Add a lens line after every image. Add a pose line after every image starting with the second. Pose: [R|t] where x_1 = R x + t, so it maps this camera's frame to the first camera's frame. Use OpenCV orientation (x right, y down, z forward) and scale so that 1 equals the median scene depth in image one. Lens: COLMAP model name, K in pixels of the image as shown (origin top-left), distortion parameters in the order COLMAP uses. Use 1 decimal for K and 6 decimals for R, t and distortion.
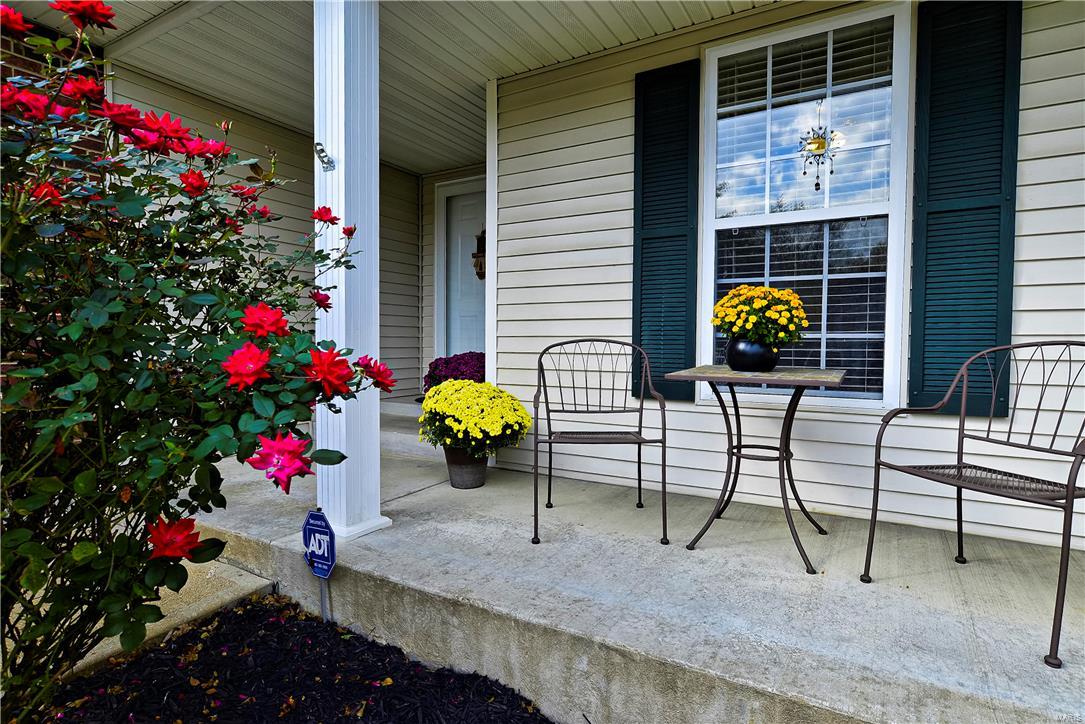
lens RADIAL K [[572.7, 0, 542.5], [0, 572.7, 362.0], [0, 0, 1]] dist [0.000391, 0.000123]
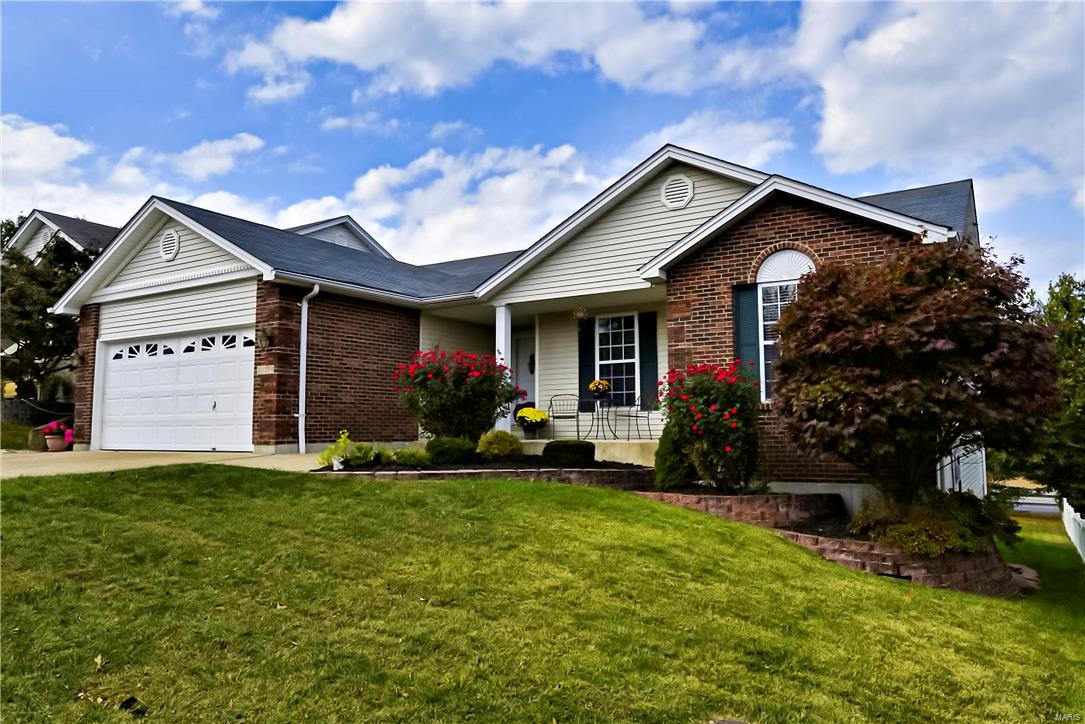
lens RADIAL K [[779.6, 0, 542.5], [0, 779.6, 362.0], [0, 0, 1]] dist [0.000111, 0.001064]
pose [[0.998017, -0.007704, -0.062478, 0.238324], [-0.000595, 0.991285, -0.131736, 0.390181], [0.062949, 0.131512, 0.989314, -3.740461]]
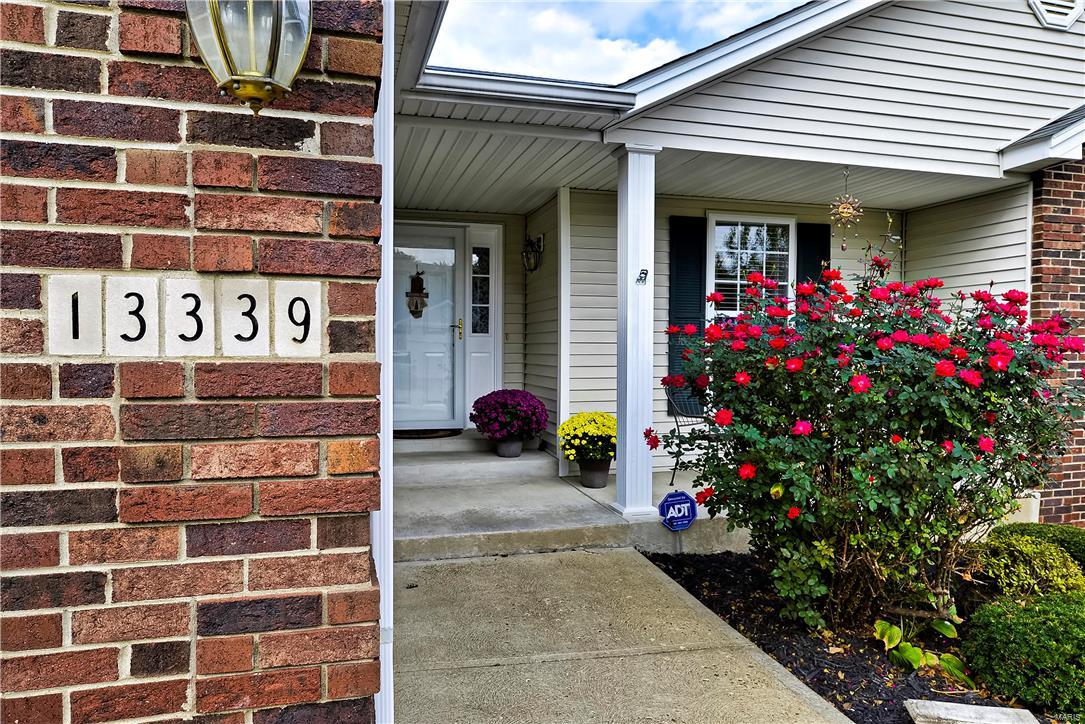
lens RADIAL K [[740.7, 0, 542.5], [0, 740.7, 362.0], [0, 0, 1]] dist [-0.003080, 0.000582]
pose [[0.694420, -0.009647, 0.719505, -1.631626], [0.026101, 0.999590, -0.011788, -0.076206], [-0.719096, 0.026965, 0.694387, -0.173405]]
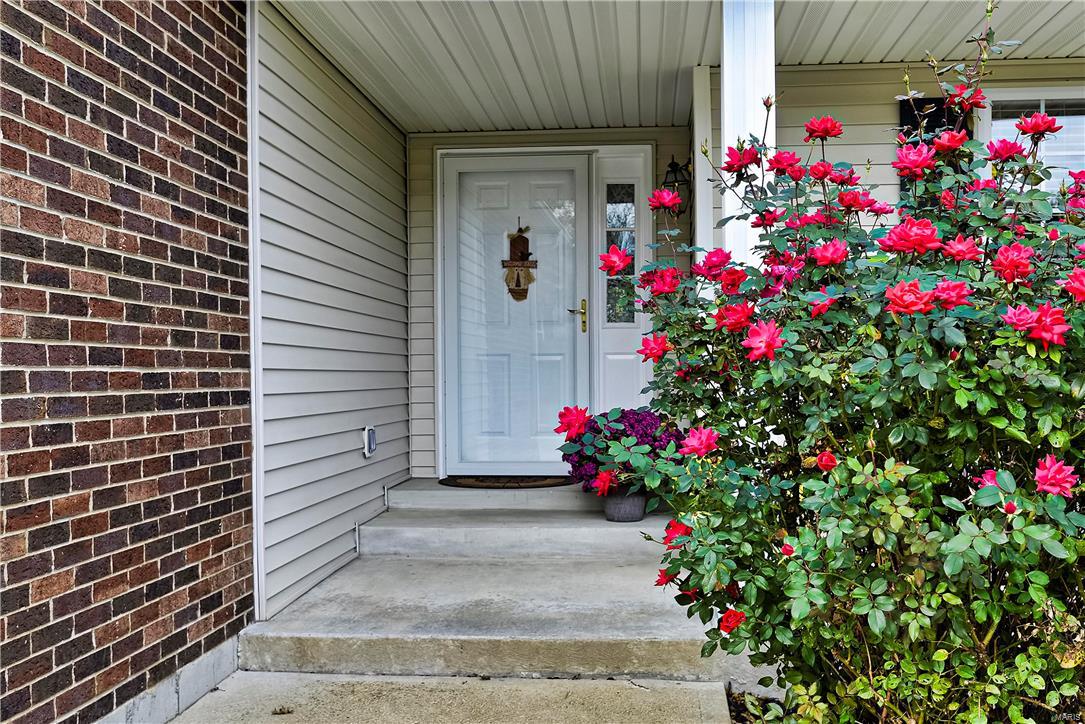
lens RADIAL K [[1125.4, 0, 542.5], [0, 1125.4, 362.0], [0, 0, 1]] dist [-0.004473, 0.013078]
pose [[0.899511, -0.000832, 0.436897, -1.131740], [0.024147, 0.998564, -0.047813, -0.014673], [-0.436230, 0.053558, 0.898240, -0.327590]]
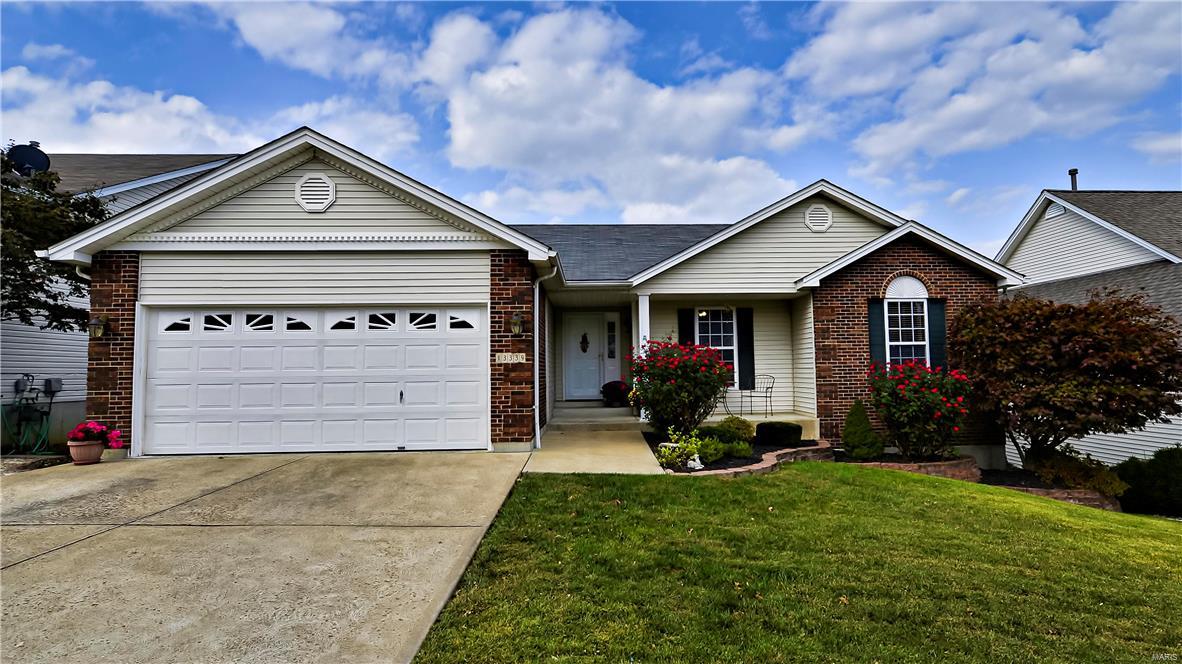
lens RADIAL K [[643.3, 0, 591.0], [0, 643.3, 332.0], [0, 0, 1]] dist [-0.009397, -0.001833]
pose [[0.857356, 0.022638, 0.514226, -2.704624], [0.032863, 0.994587, -0.098576, 0.079497], [-0.513674, 0.101414, 0.851971, -2.533198]]
